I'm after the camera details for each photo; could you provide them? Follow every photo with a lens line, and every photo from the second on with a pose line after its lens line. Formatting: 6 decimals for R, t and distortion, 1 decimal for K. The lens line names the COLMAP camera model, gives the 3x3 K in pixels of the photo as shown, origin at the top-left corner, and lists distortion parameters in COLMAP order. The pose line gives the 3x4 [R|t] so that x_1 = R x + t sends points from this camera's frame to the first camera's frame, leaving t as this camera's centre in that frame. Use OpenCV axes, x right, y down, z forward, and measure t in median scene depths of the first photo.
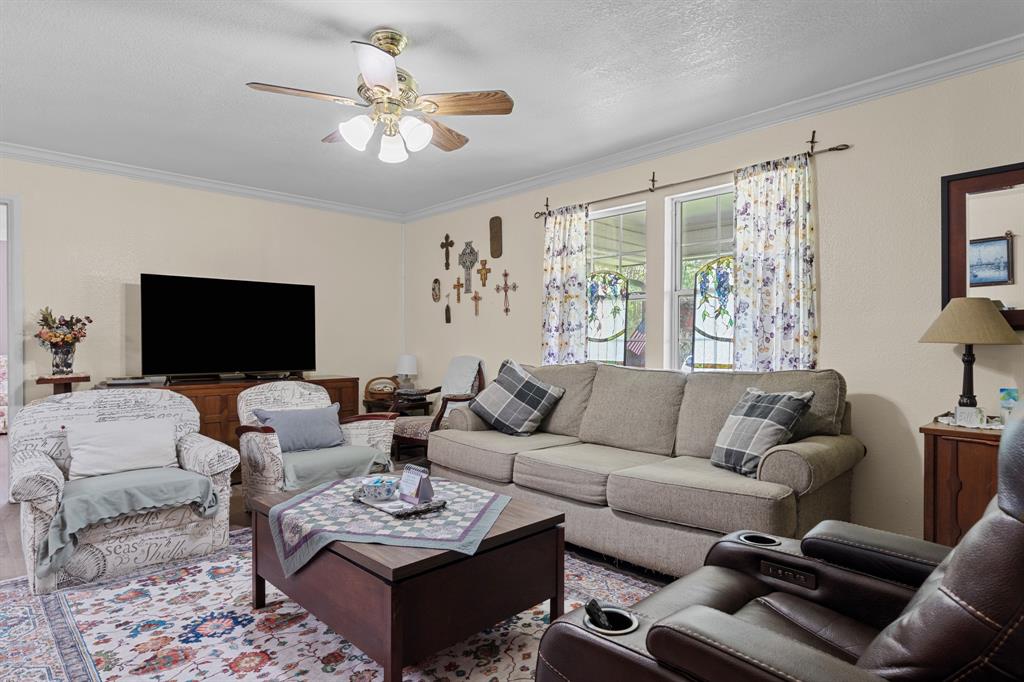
lens RADIAL K [[582.2, 0, 512.2], [0, 582.2, 346.0], [0, 0, 1]] dist [0.009822, 0.000521]
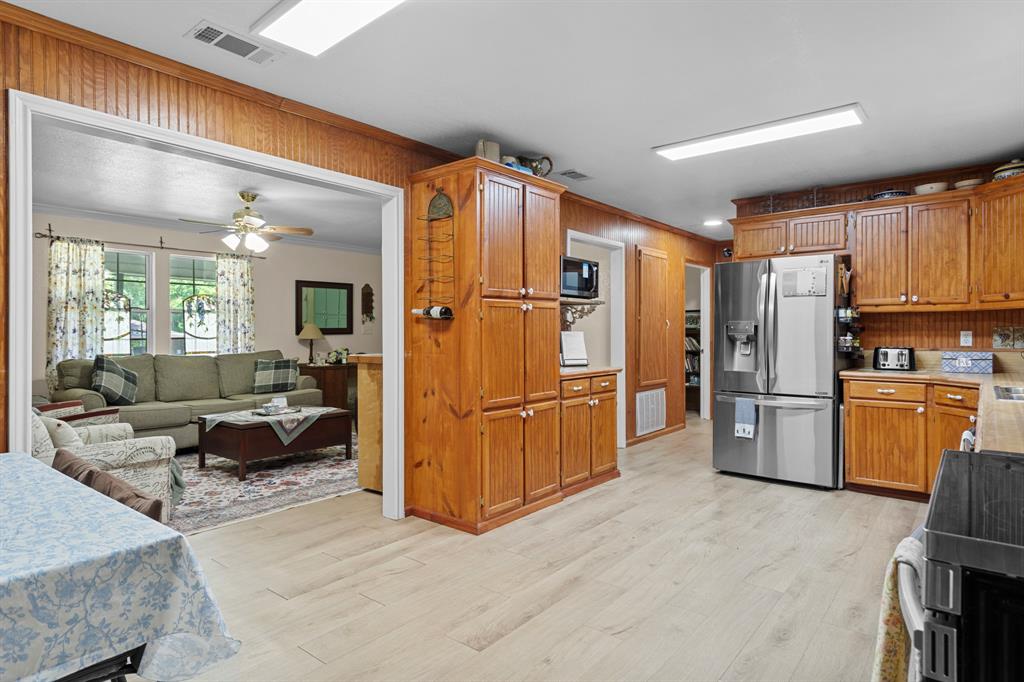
lens RADIAL K [[582.2, 0, 515.5], [0, 582.2, 332.5], [0, 0, 1]] dist [0.009822, 0.000521]
pose [[-0.122389, -0.002879, 0.992478, -1.574478], [0.008724, 0.999954, 0.003977, -0.026846], [-0.992444, 0.009146, -0.122359, 0.218756]]
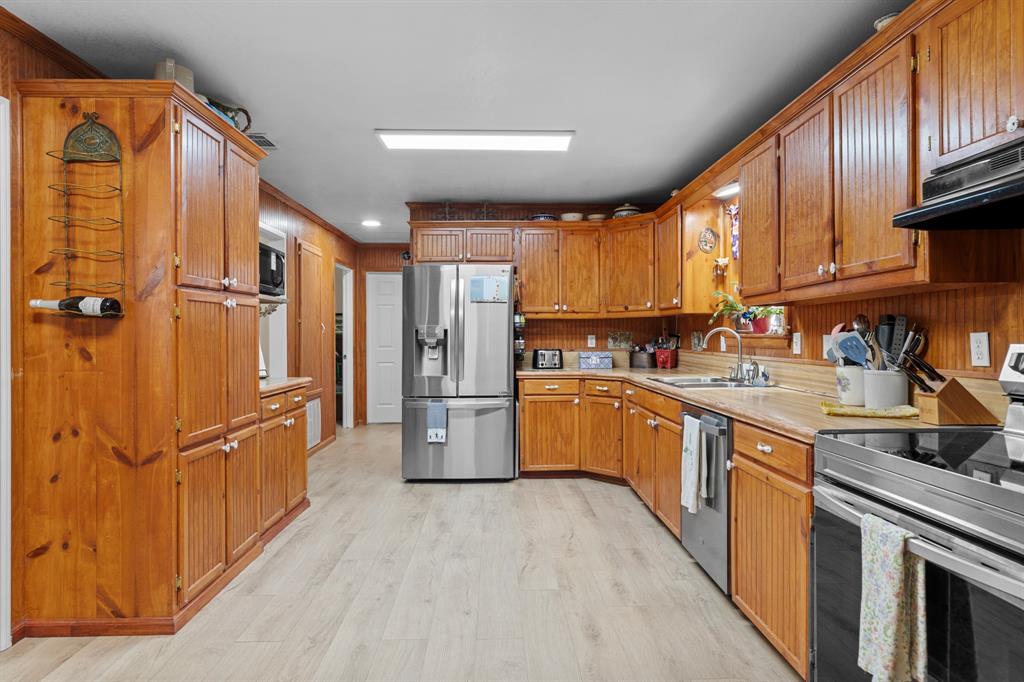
lens RADIAL K [[582.2, 0, 516.6], [0, 582.2, 334.8], [0, 0, 1]] dist [0.009822, 0.000521]
pose [[-0.744010, 0.002023, 0.668166, -1.357042], [0.007670, 0.999955, 0.005513, -0.027375], [-0.668125, 0.009226, -0.743992, 0.386342]]
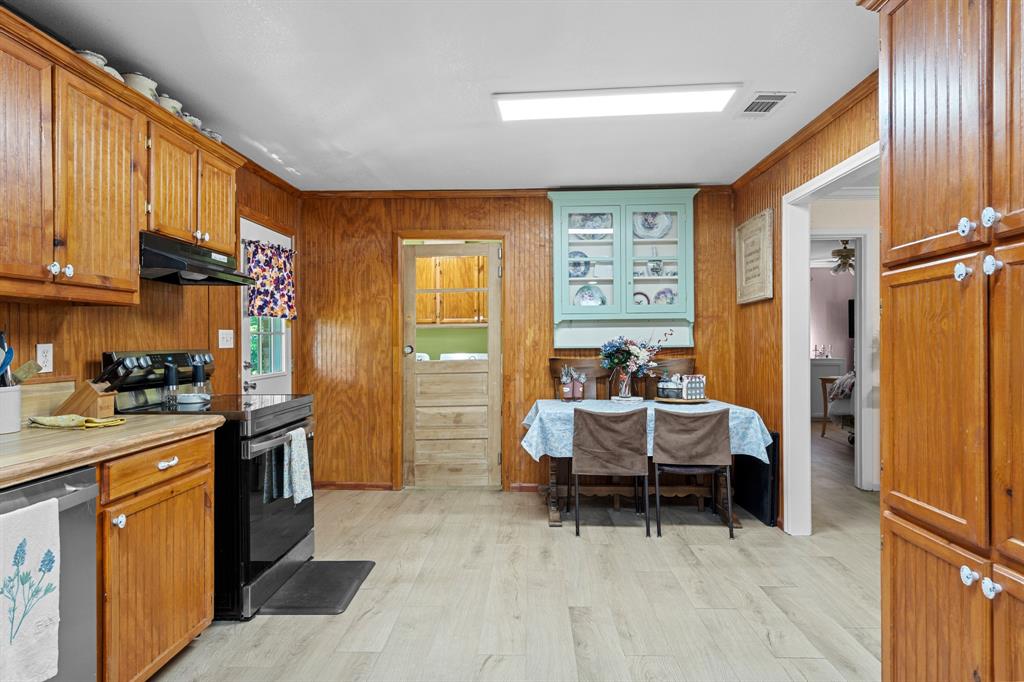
lens RADIAL K [[582.2, 0, 513.2], [0, 582.2, 342.5], [0, 0, 1]] dist [0.009822, 0.000521]
pose [[0.693494, -0.003602, -0.720453, -0.531100], [-0.001127, 0.999981, -0.006085, -0.021277], [0.720461, 0.005032, 0.693477, -0.352602]]
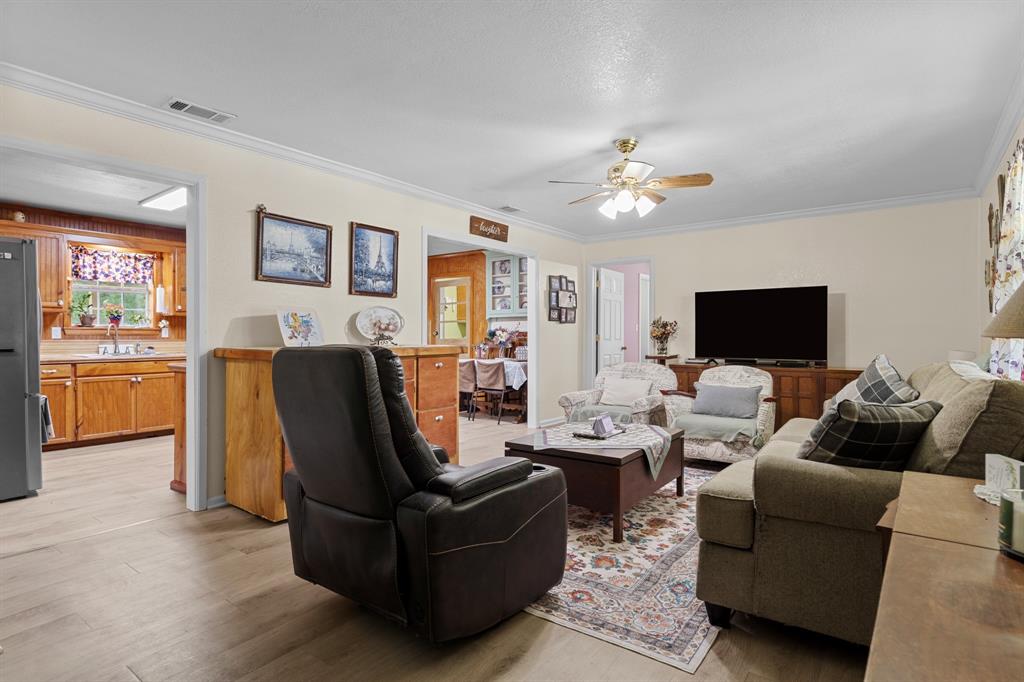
lens RADIAL K [[534.6, 0, 512.6], [0, 534.6, 334.7], [0, 0, 1]] dist [-0.001641, 0.001607]
pose [[0.155345, -0.002401, -0.987857, 0.772193], [-0.006862, 0.999970, -0.003510, -0.001747], [0.987837, 0.007324, 0.155323, 0.327599]]
